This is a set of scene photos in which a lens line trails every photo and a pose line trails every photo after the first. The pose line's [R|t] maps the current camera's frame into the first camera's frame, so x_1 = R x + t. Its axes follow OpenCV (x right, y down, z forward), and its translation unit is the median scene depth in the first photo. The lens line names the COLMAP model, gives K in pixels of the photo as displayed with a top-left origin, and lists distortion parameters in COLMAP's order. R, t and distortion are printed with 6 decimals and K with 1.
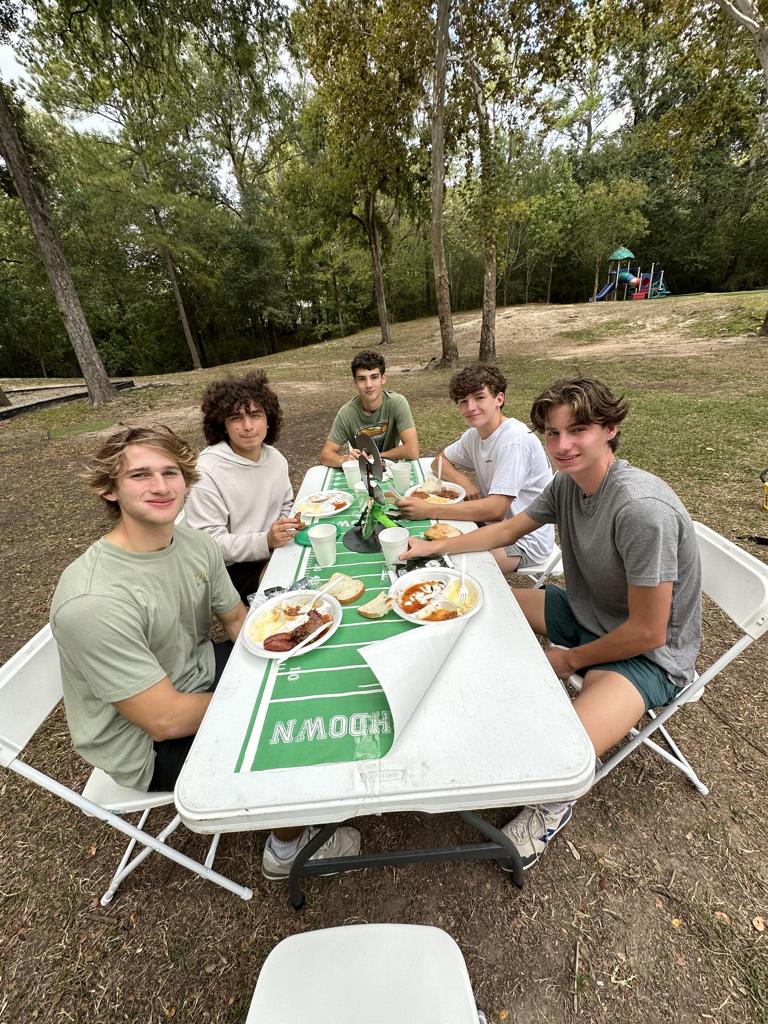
lens RADIAL K [[412.2, 0, 388.3], [0, 412.2, 513.5], [0, 0, 1]] dist [-0.000134, 0.000476]
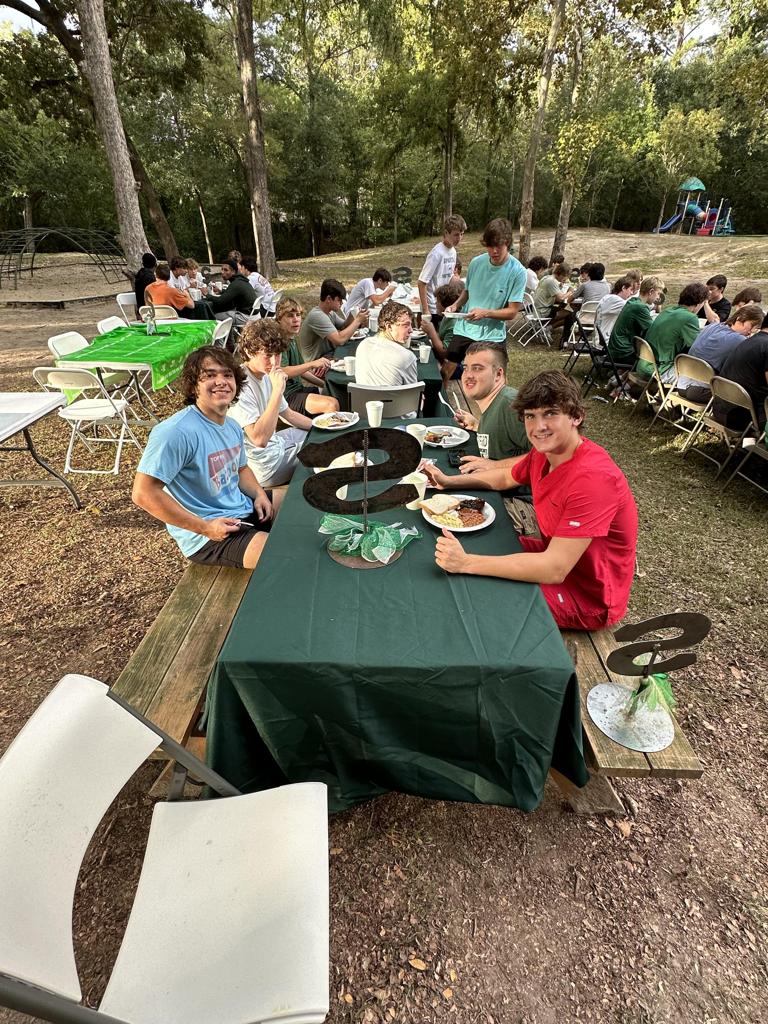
lens RADIAL K [[490.7, 0, 384.0], [0, 490.7, 512.0], [0, 0, 1]] dist [-0.000879, 0.000224]
pose [[0.995120, 0.098441, 0.006677, -0.102148], [-0.098645, 0.991161, 0.088712, 0.117900], [0.002115, -0.088938, 0.996035, -0.251113]]
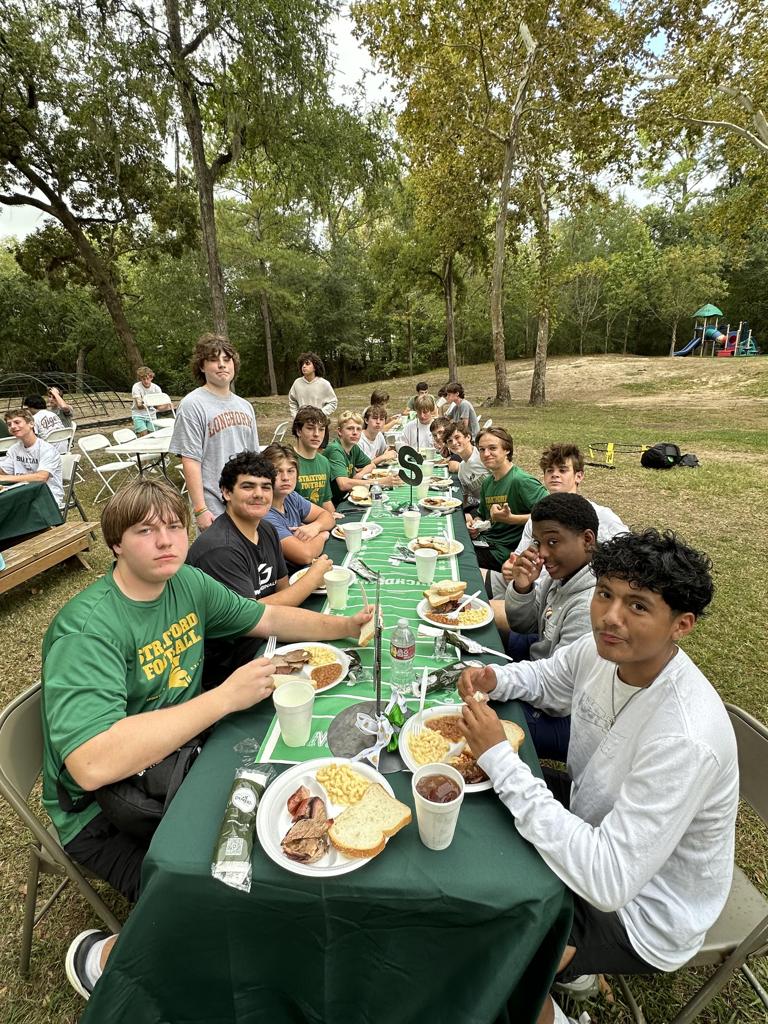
lens RADIAL K [[497.4, 0, 384.0], [0, 497.4, 512.0], [0, 0, 1]] dist [0.000858, -0.000273]
pose [[0.986741, 0.095759, -0.131042, 0.019249], [-0.112939, 0.984975, -0.130651, 0.081151], [0.116562, 0.143719, 0.982730, -0.187991]]
